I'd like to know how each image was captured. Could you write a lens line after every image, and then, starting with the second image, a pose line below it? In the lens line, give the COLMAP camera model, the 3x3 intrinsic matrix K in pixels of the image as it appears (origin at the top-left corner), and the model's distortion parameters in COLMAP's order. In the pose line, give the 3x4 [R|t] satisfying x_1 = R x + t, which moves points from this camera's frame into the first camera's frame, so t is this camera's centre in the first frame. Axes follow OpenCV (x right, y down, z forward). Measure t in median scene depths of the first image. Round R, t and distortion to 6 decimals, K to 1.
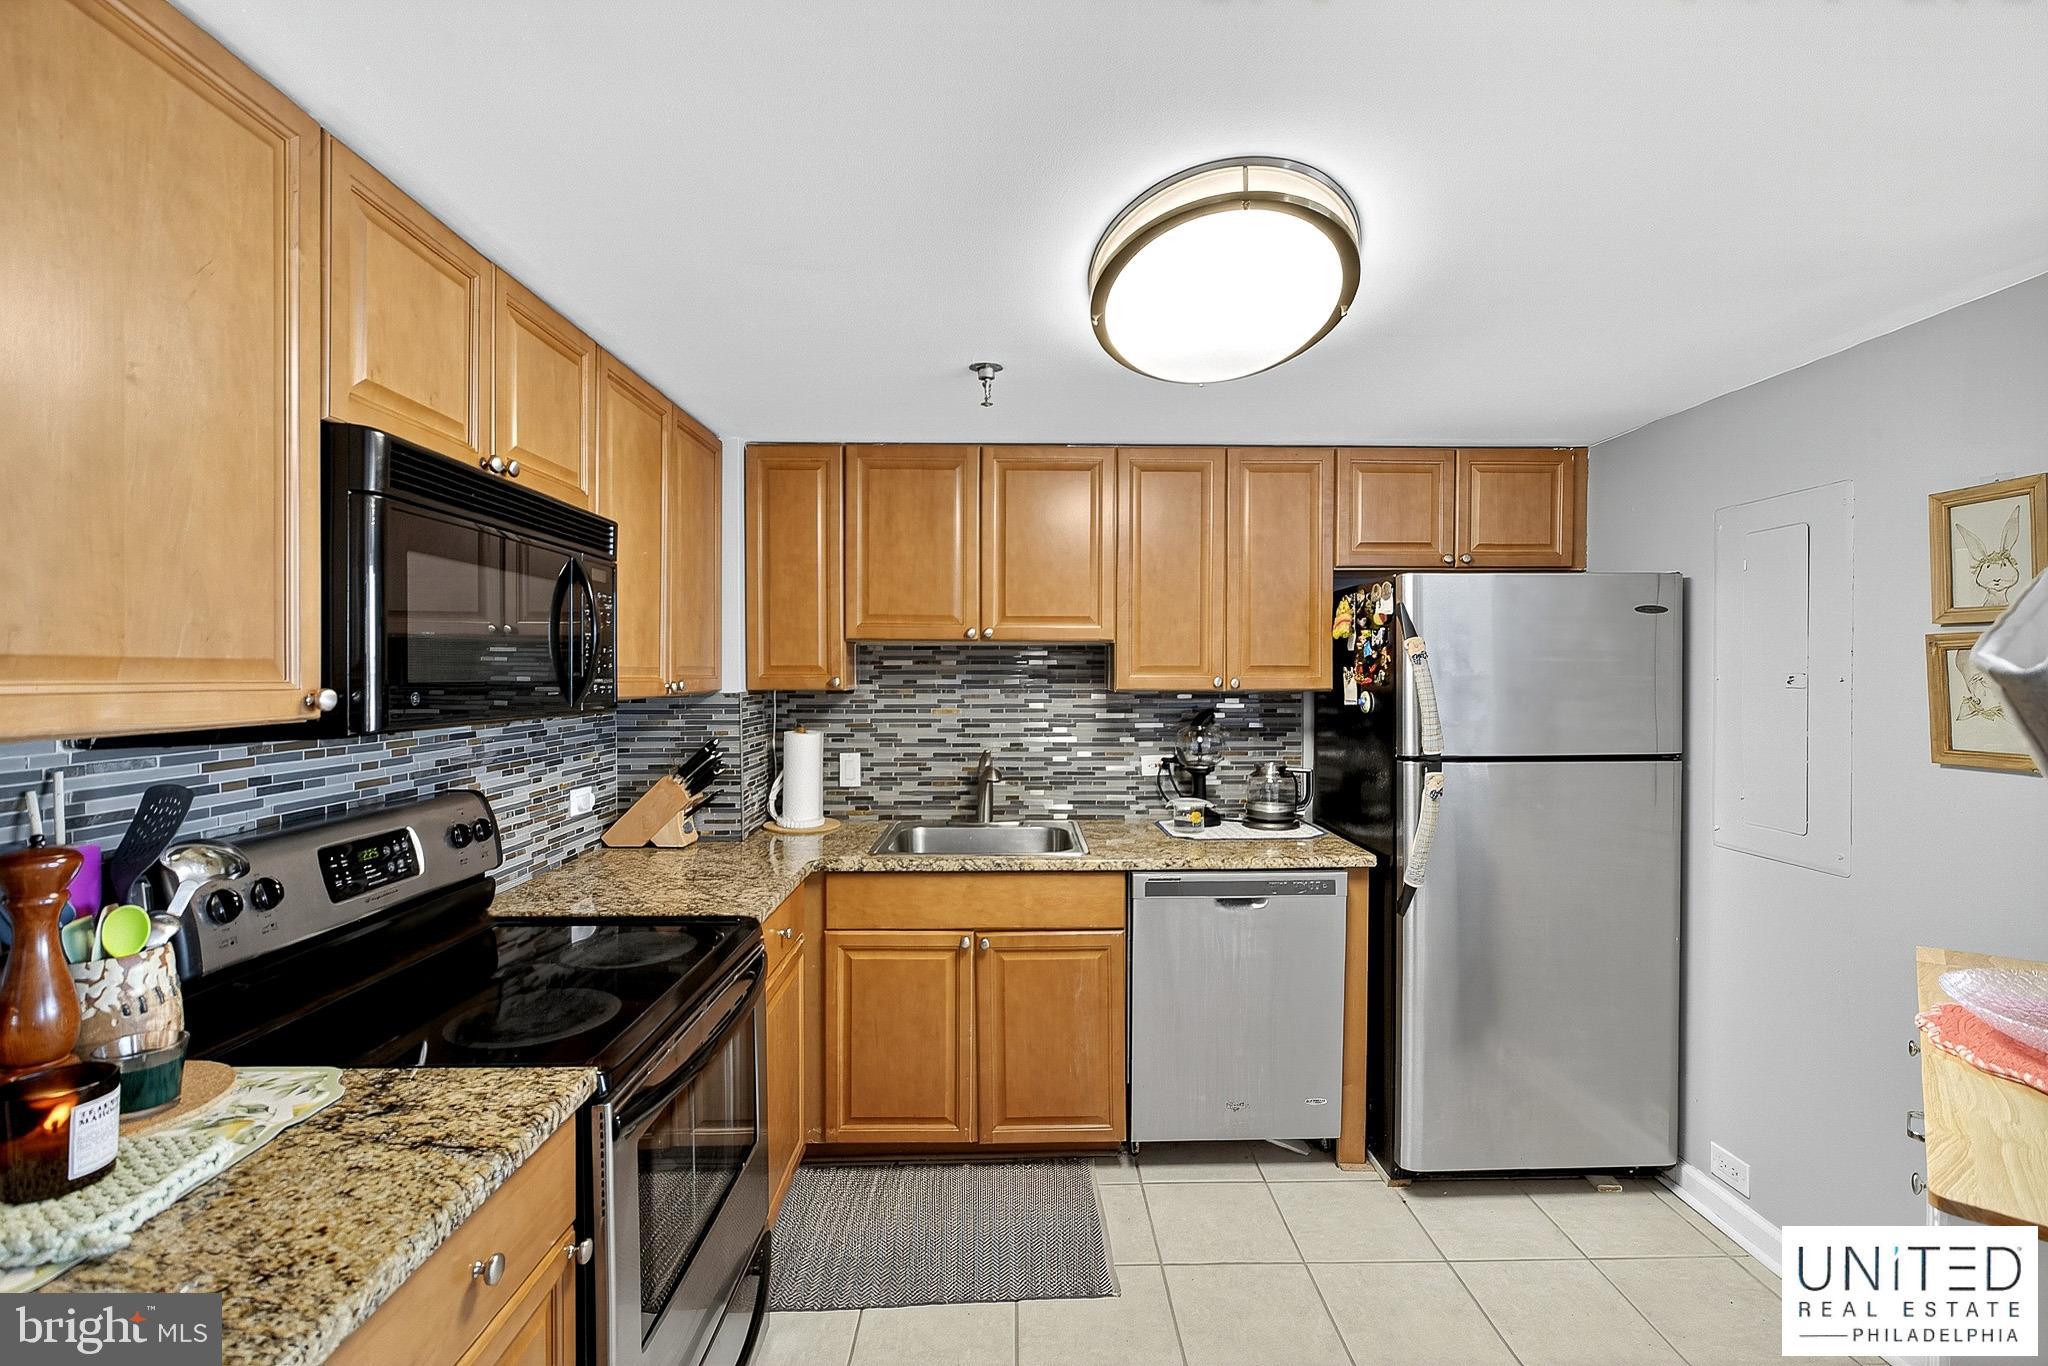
lens RADIAL K [[914.1, 0, 1029.6], [0, 914.1, 678.4], [0, 0, 1]] dist [0.002746, 0.000143]
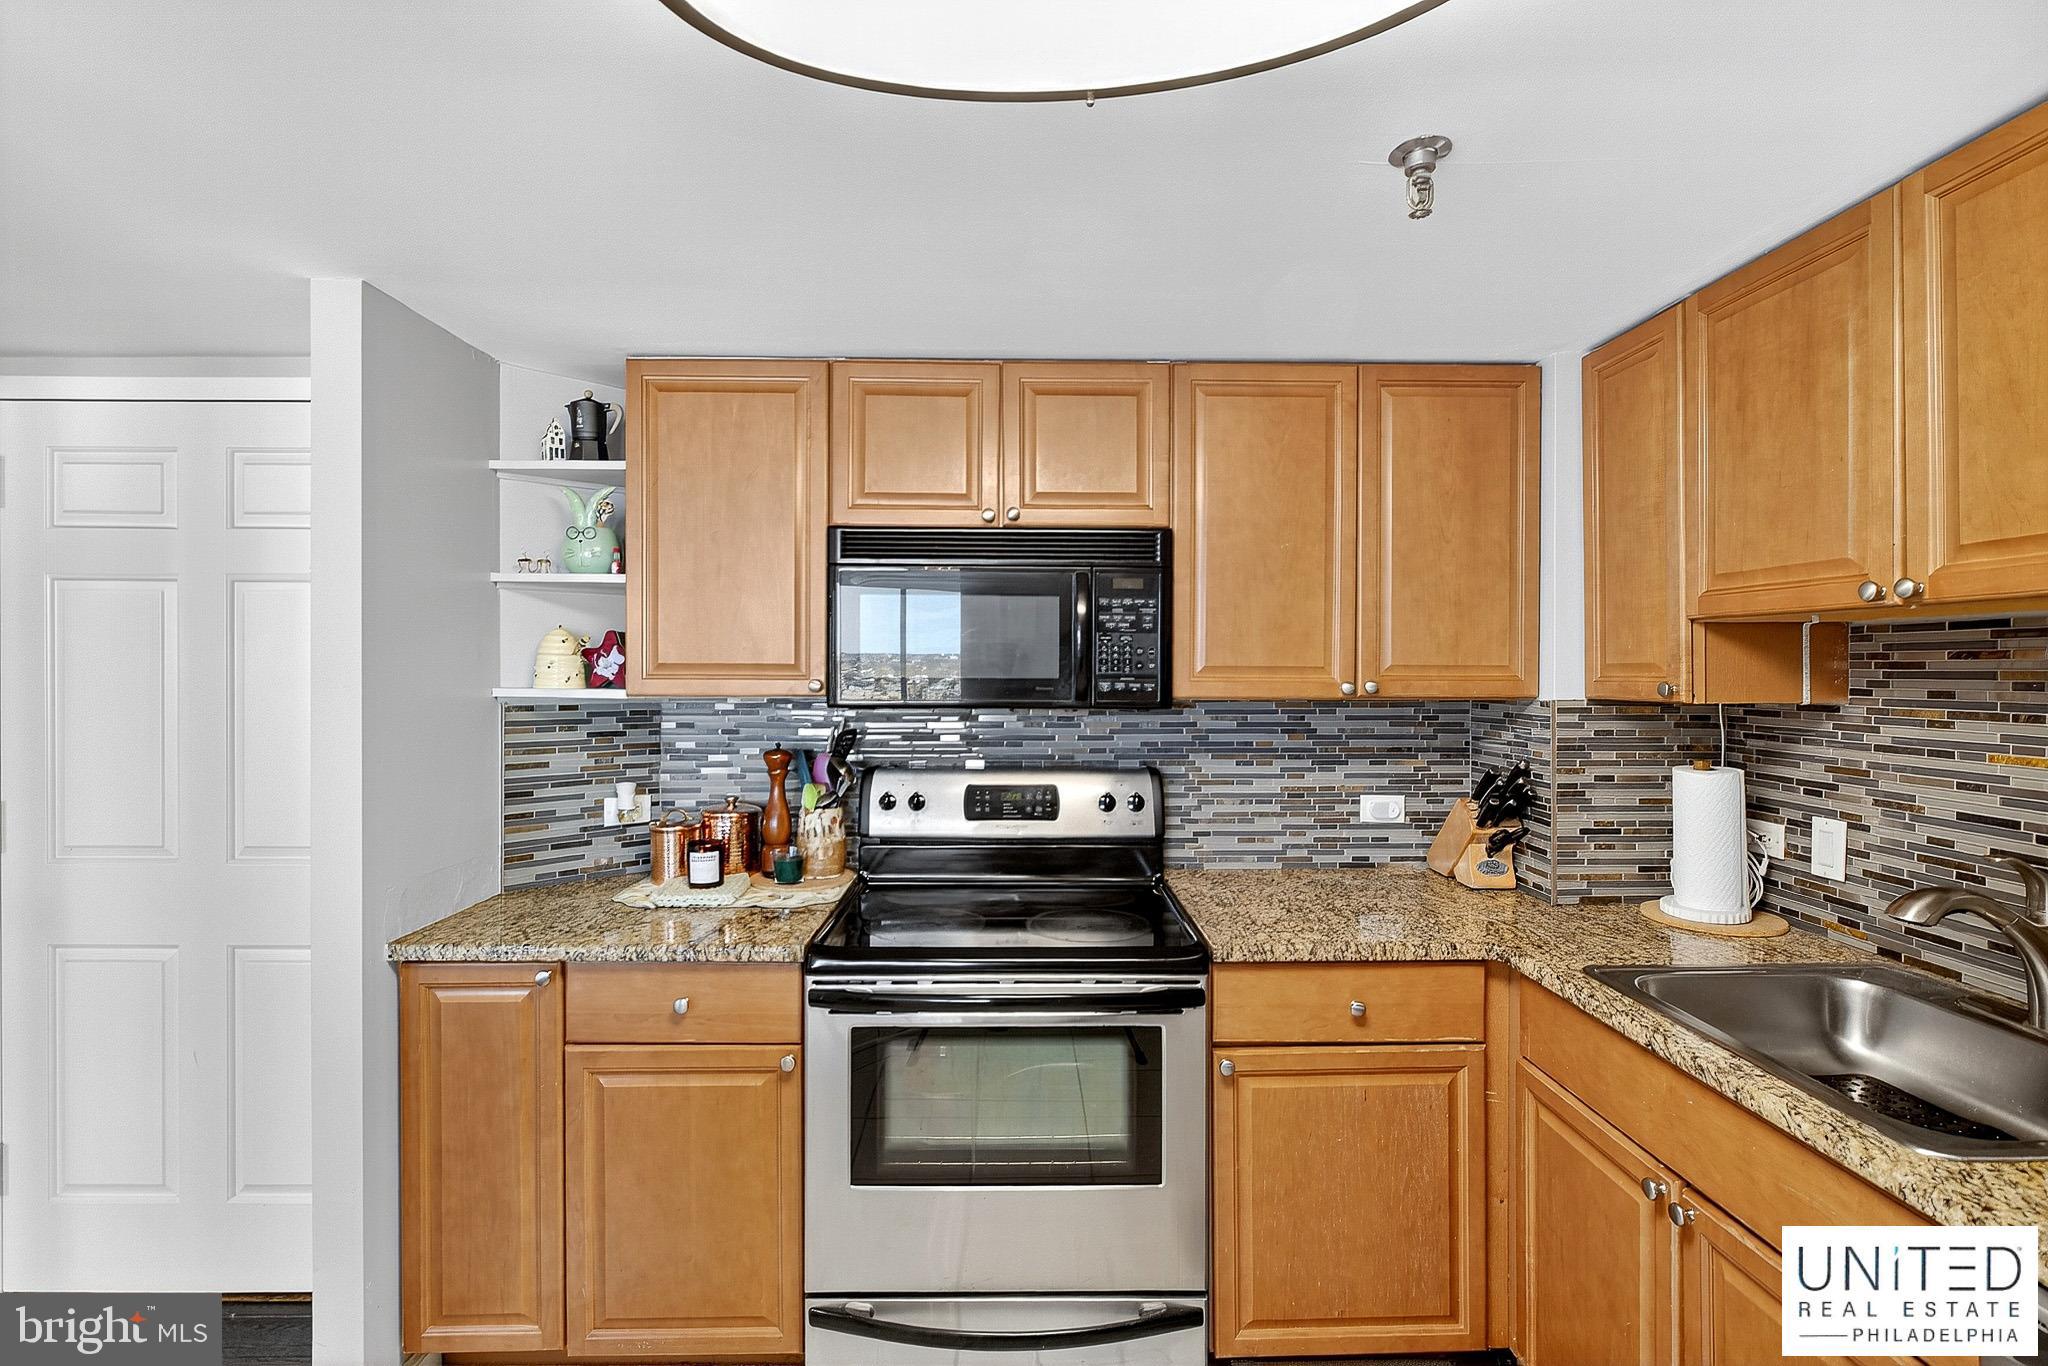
lens RADIAL K [[914.1, 0, 1035.6], [0, 914.1, 670.9], [0, 0, 1]] dist [0.002746, 0.000143]
pose [[0.013380, 0.002442, -0.999907, 0.398096], [-0.010573, 0.999941, 0.002300, -0.005580], [0.999855, 0.010541, 0.013405, 0.560431]]
